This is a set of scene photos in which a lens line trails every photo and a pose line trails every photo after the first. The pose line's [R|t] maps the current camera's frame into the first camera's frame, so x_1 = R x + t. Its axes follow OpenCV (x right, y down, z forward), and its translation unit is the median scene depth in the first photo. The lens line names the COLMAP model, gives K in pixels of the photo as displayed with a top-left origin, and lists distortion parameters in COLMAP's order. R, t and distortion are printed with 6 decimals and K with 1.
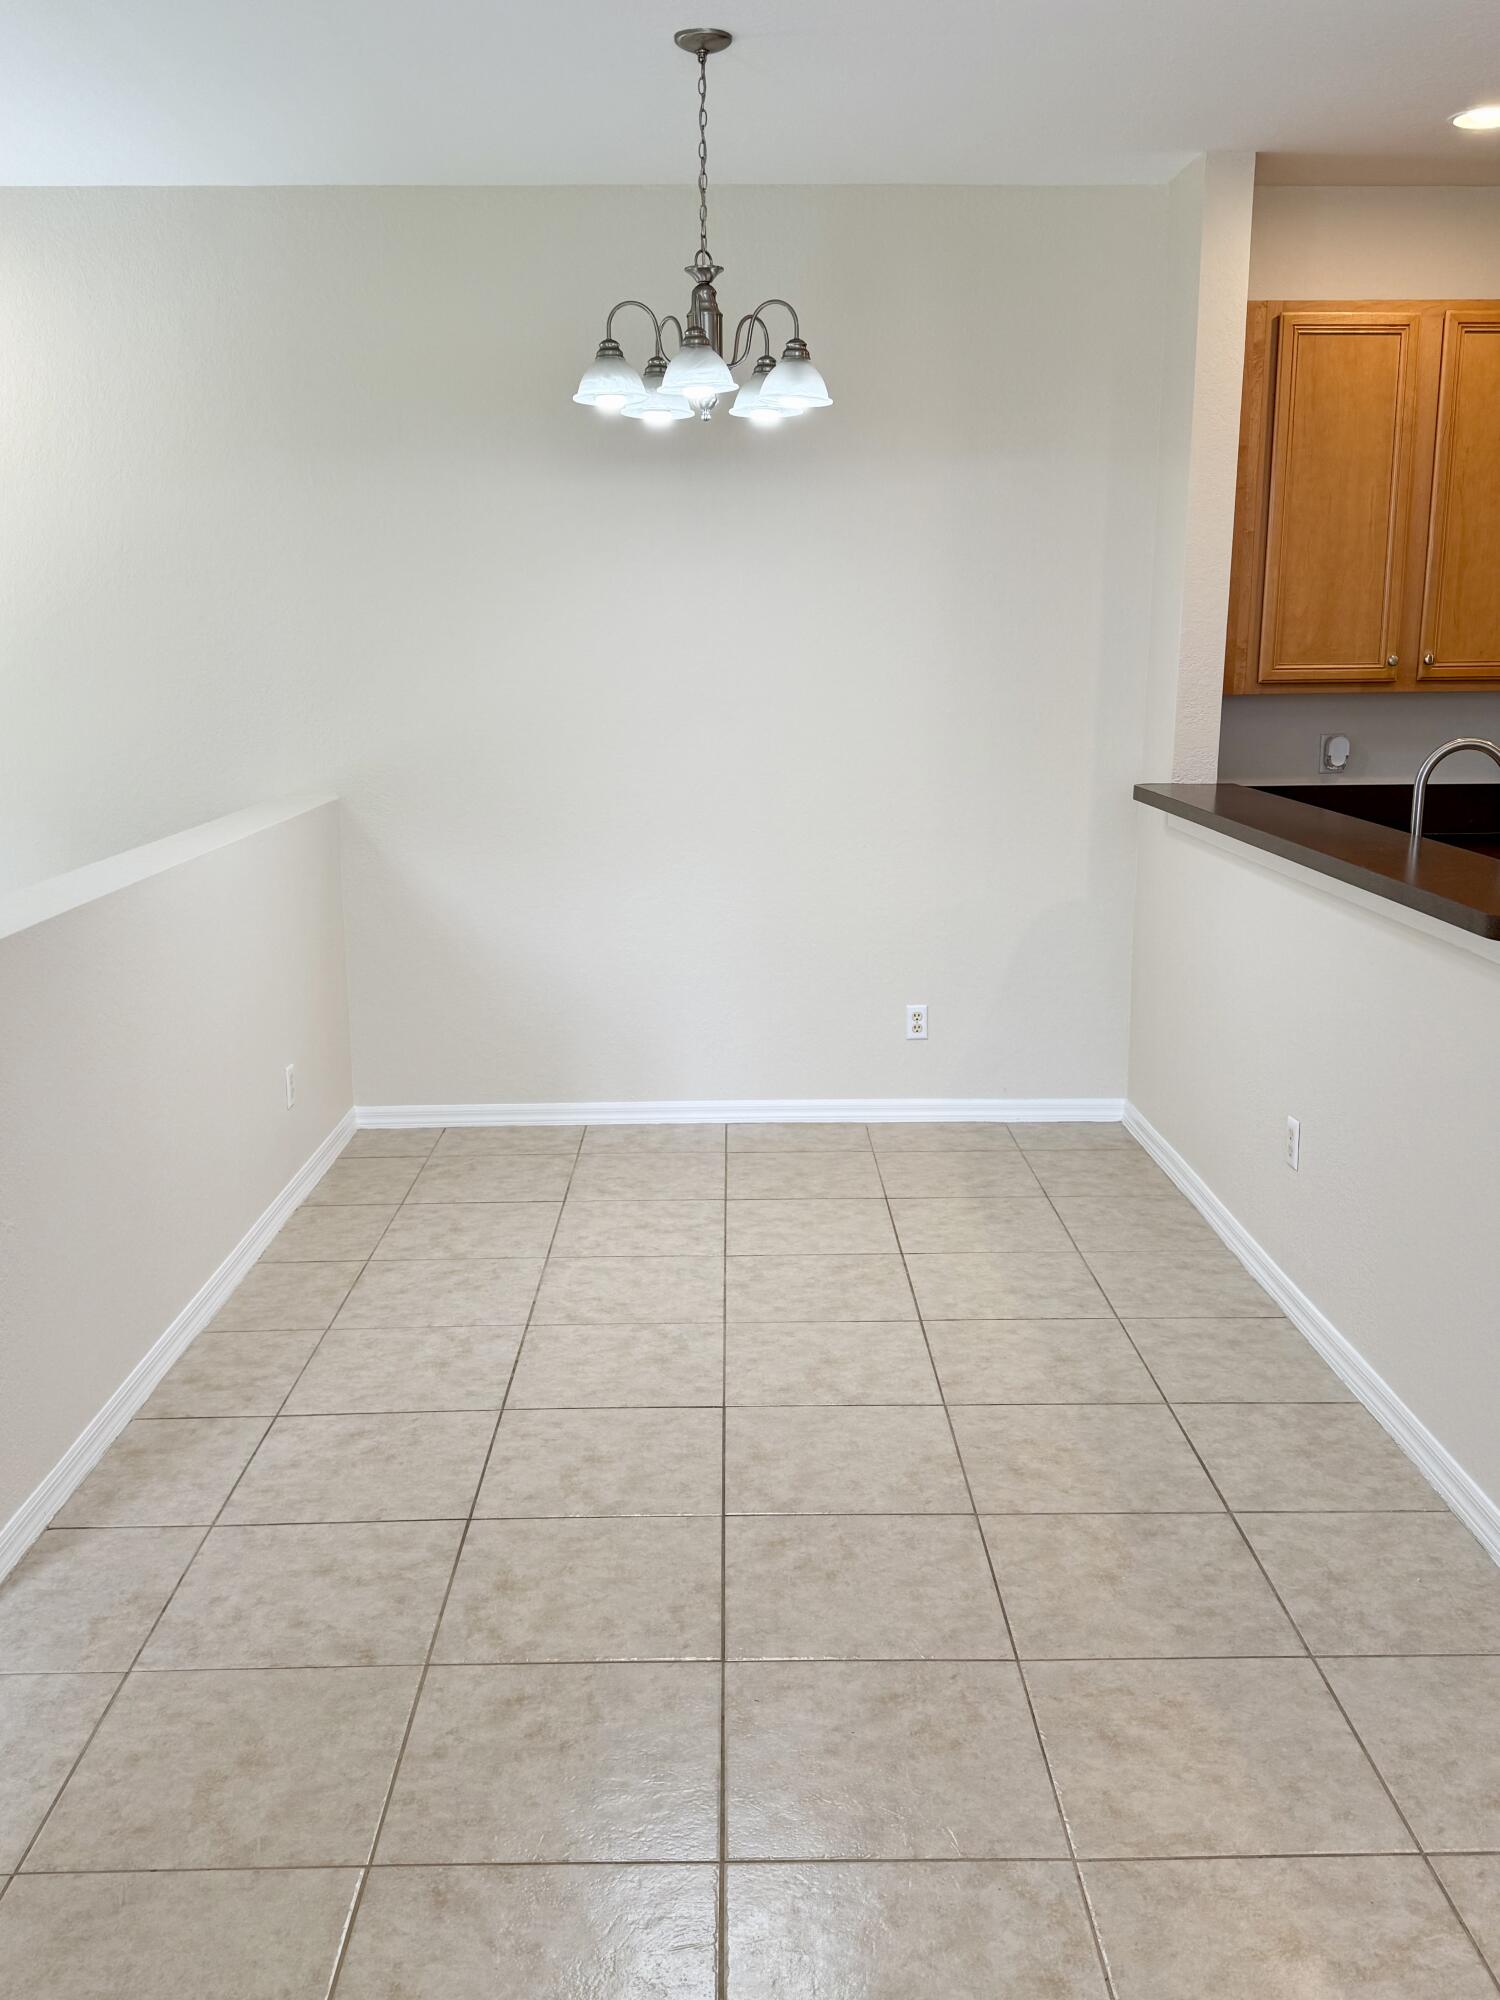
lens RADIAL K [[1774.3, 0, 754.7], [0, 1774.3, 1014.1], [0, 0, 1]] dist [0.133412, -0.291797]
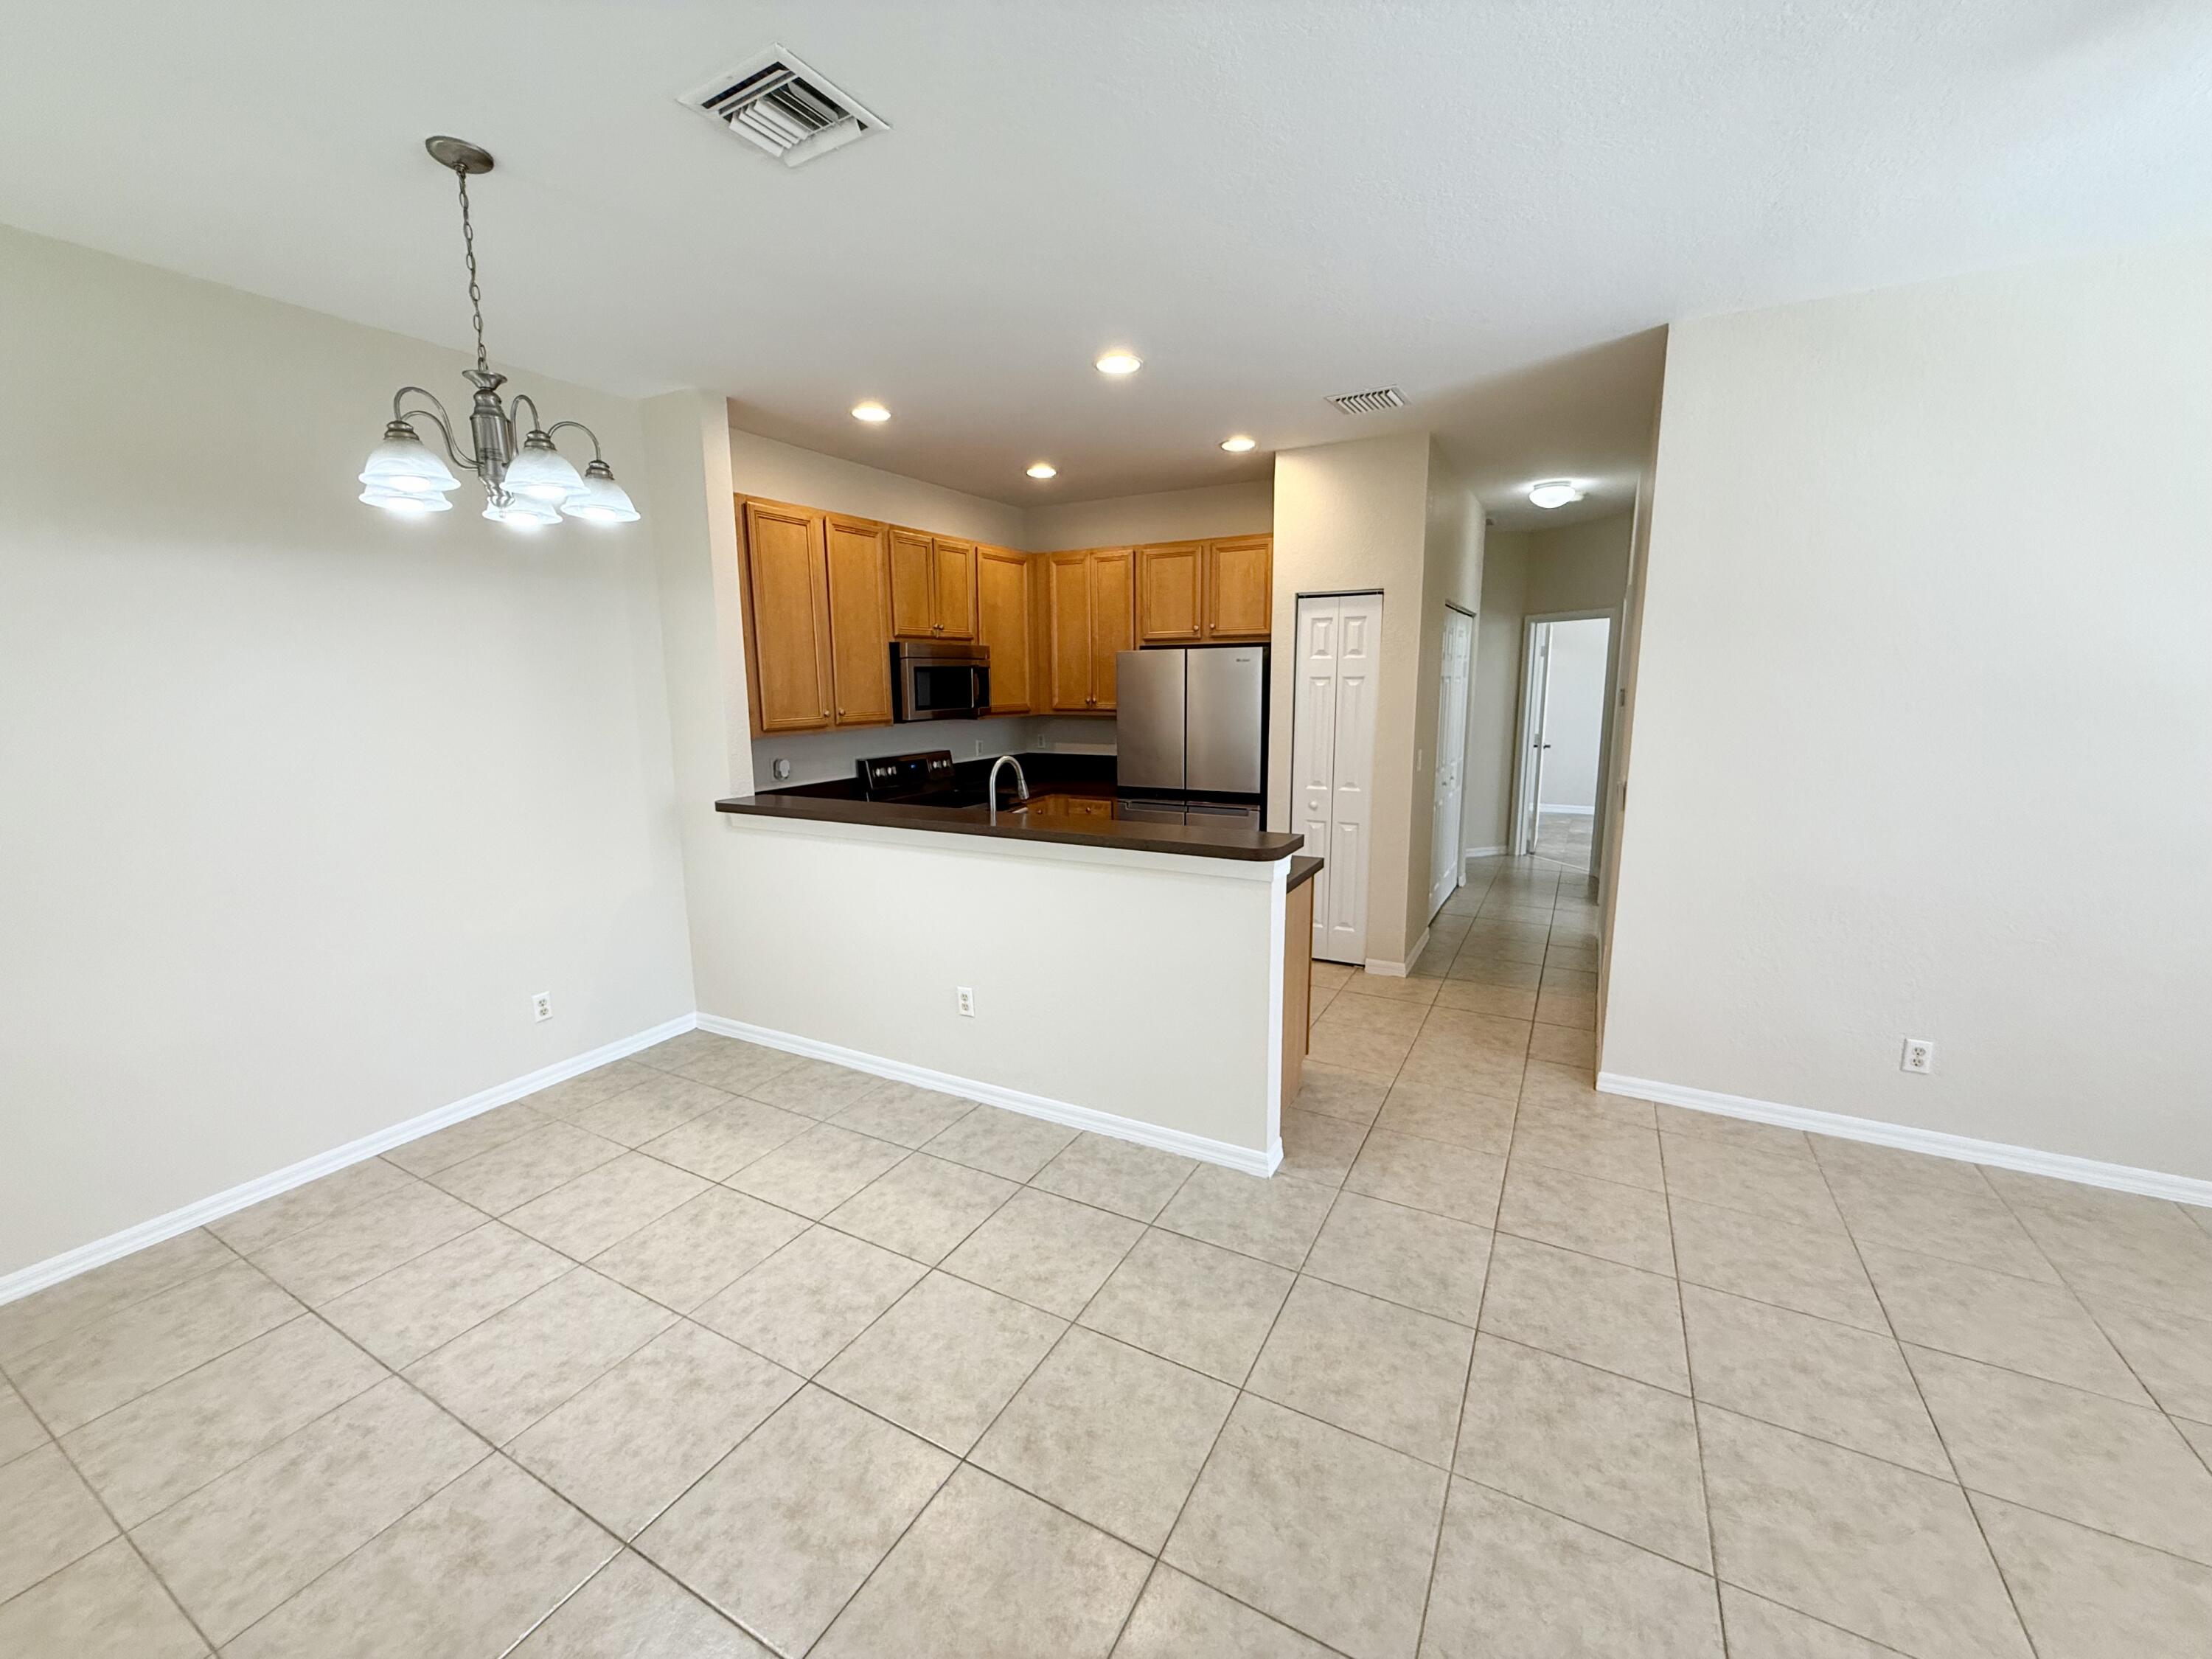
lens RADIAL K [[885.0, 0, 1109.0], [0, 885.0, 824.8], [0, 0, 1]] dist [-0.001552, 0.000131]
pose [[0.489644, -0.145890, 0.859631, -0.320063], [0.192339, 0.979689, 0.056710, -0.111147], [-0.850444, 0.137573, 0.507759, 0.445281]]
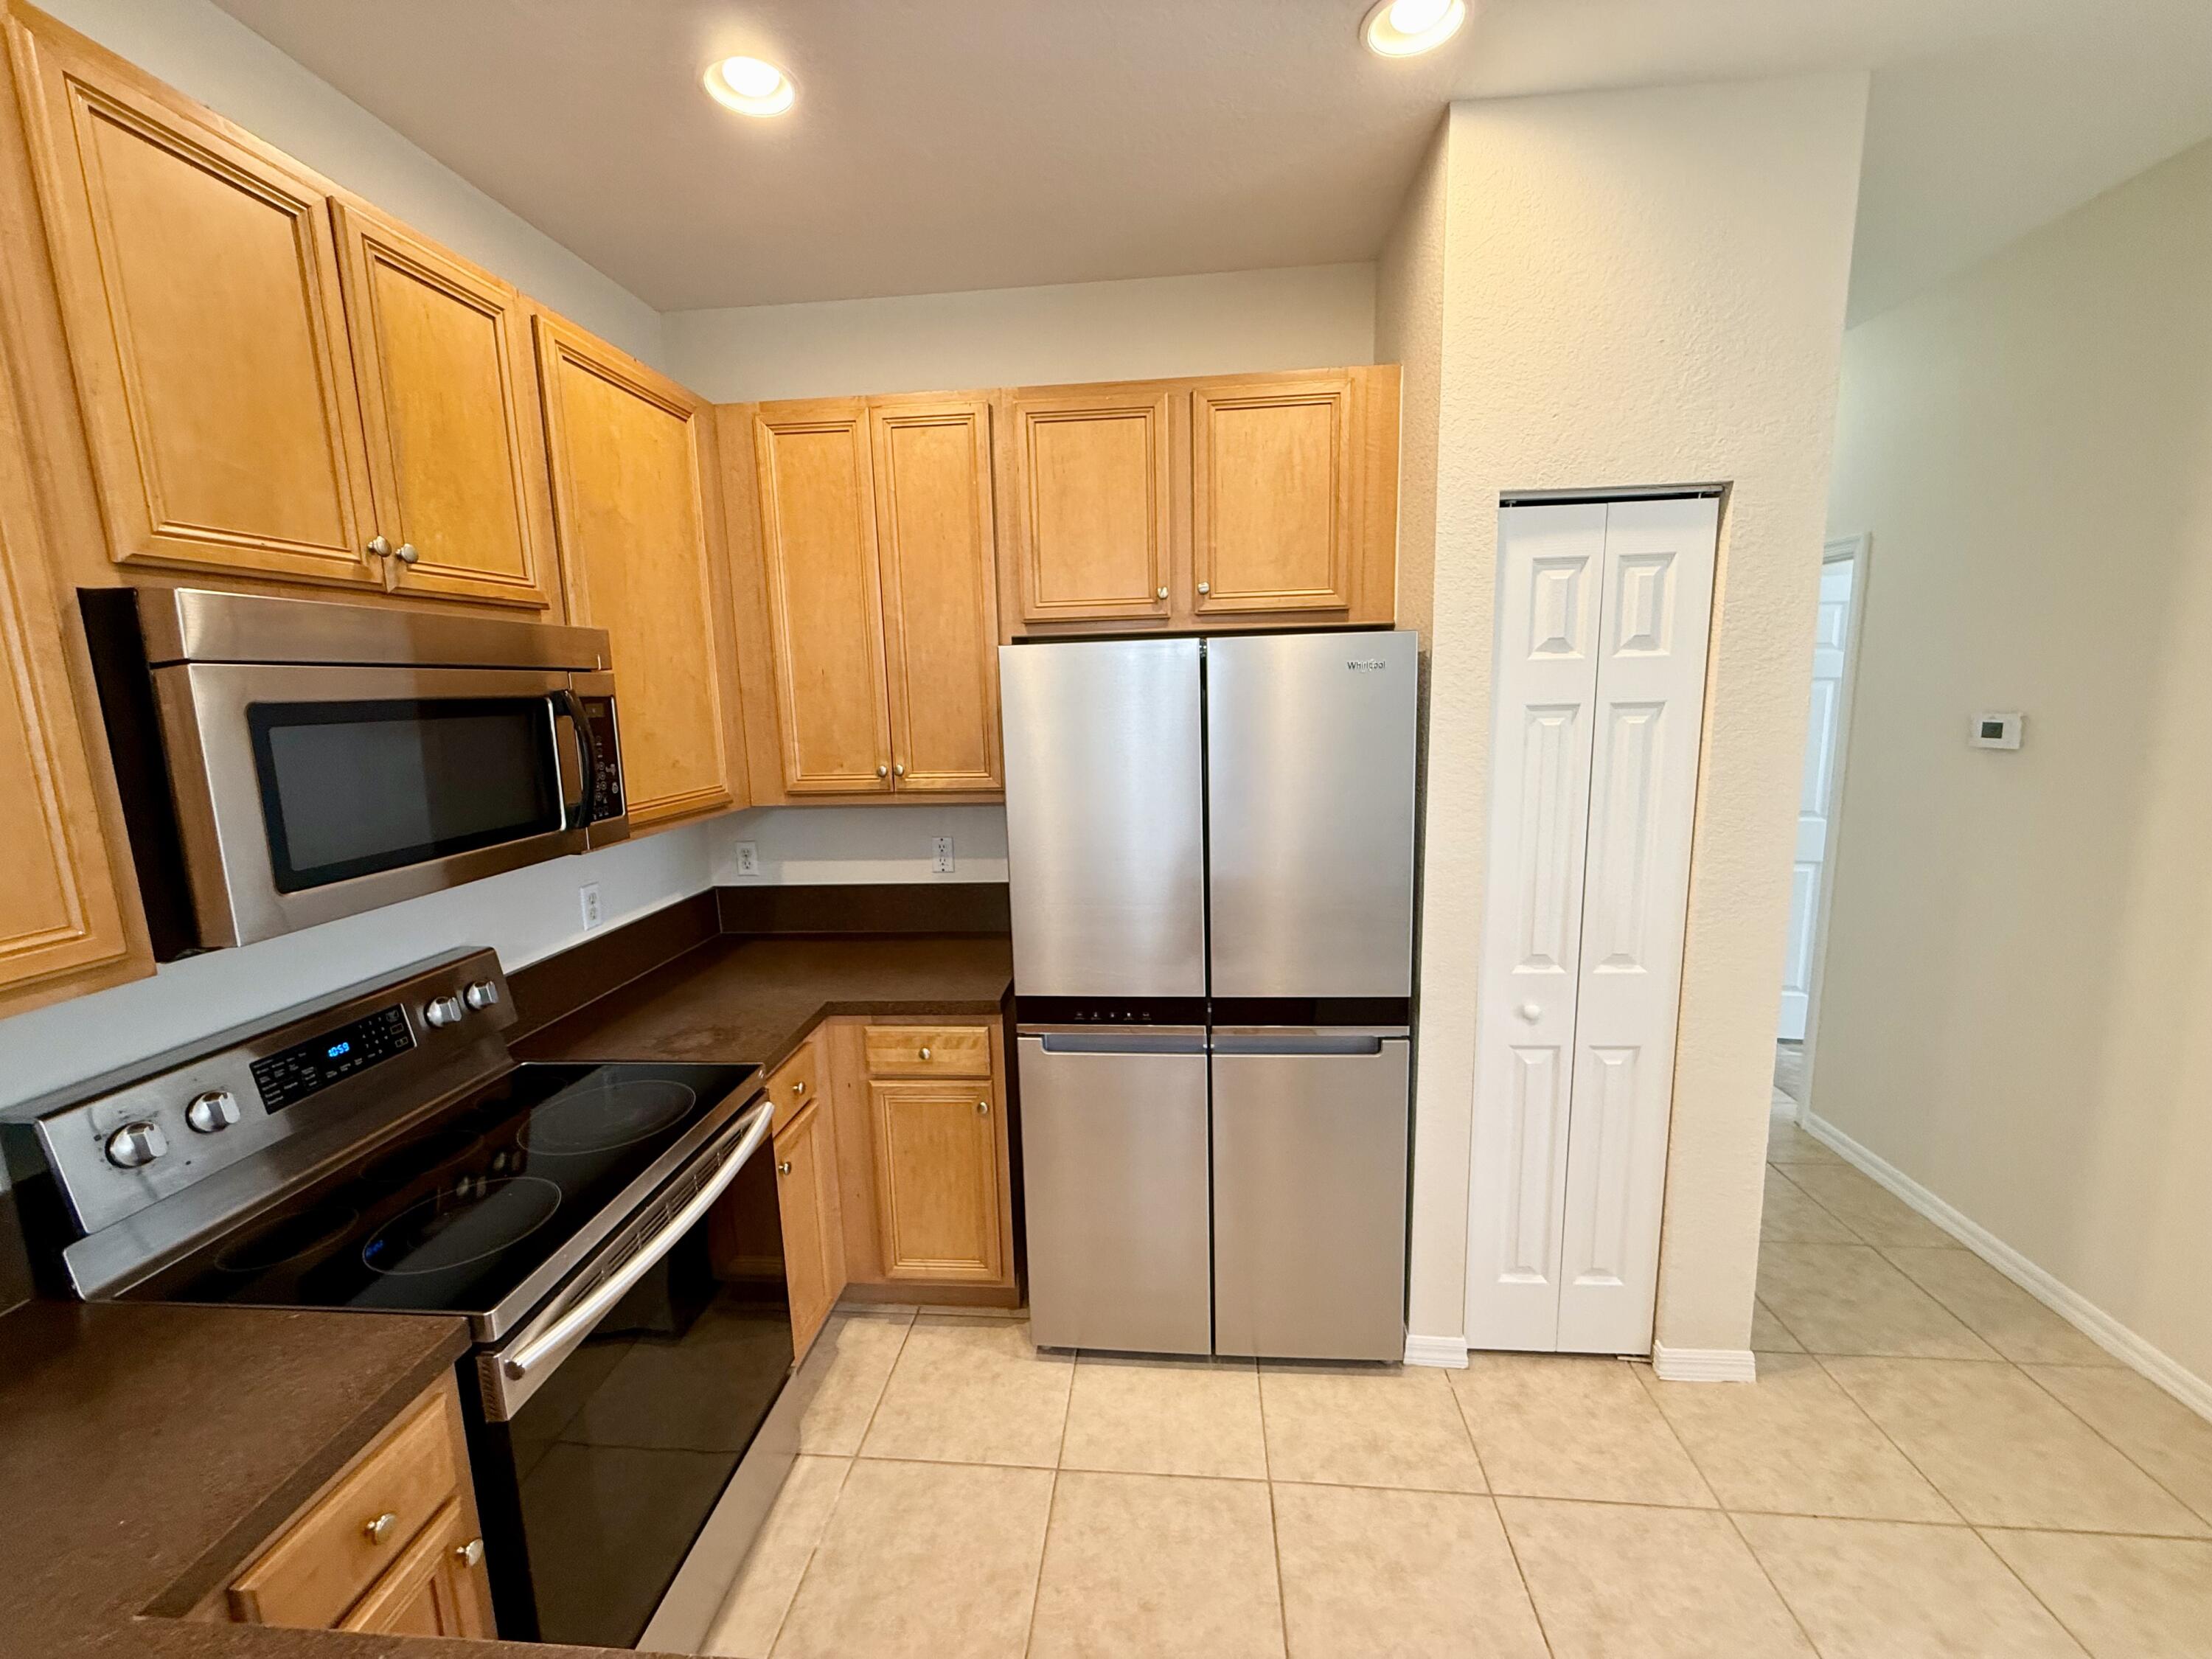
lens RADIAL K [[885.0, 0, 1107.6], [0, 885.0, 829.3], [0, 0, 1]] dist [-0.001552, 0.000131]
pose [[0.106300, -0.158766, 0.981577, 0.352134], [0.235764, 0.963044, 0.130236, -0.236603], [-0.965979, 0.217576, 0.139803, 0.954339]]
